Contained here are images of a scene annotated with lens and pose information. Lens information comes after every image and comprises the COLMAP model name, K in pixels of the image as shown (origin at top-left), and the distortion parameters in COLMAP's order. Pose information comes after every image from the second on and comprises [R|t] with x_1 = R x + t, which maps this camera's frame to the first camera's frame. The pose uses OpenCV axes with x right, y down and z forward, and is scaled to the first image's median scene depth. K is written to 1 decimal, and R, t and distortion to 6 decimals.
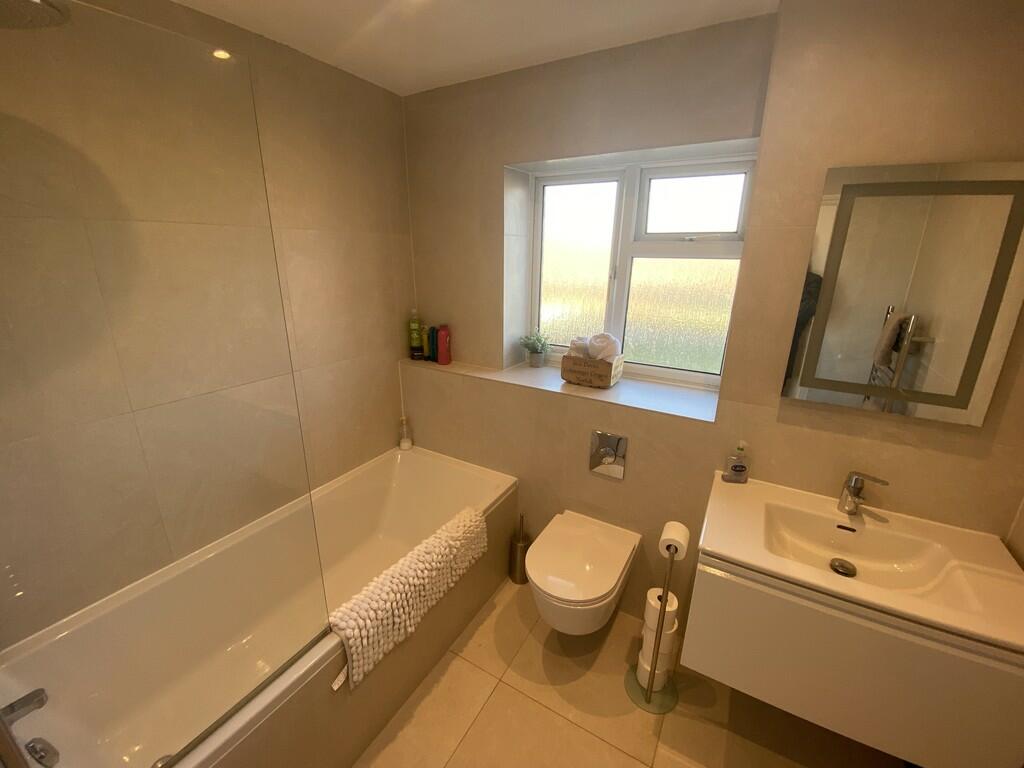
lens RADIAL K [[409.3, 0, 513.1], [0, 409.3, 371.3], [0, 0, 1]] dist [0.001297, -0.014101]
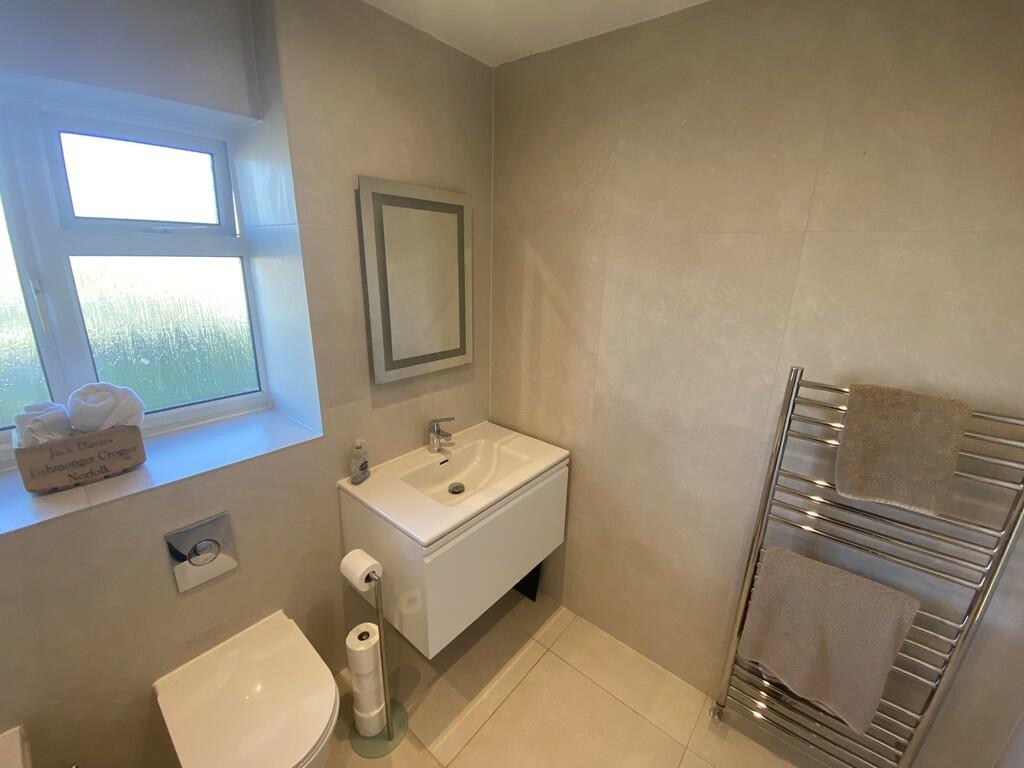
lens RADIAL K [[409.3, 0, 513.1], [0, 409.3, 371.3], [0, 0, 1]] dist [0.001297, -0.014101]
pose [[0.149207, -0.259776, 0.954072, -0.301699], [0.247490, 0.943973, 0.218322, -0.113335], [-0.957333, 0.203548, 0.205140, 0.390184]]
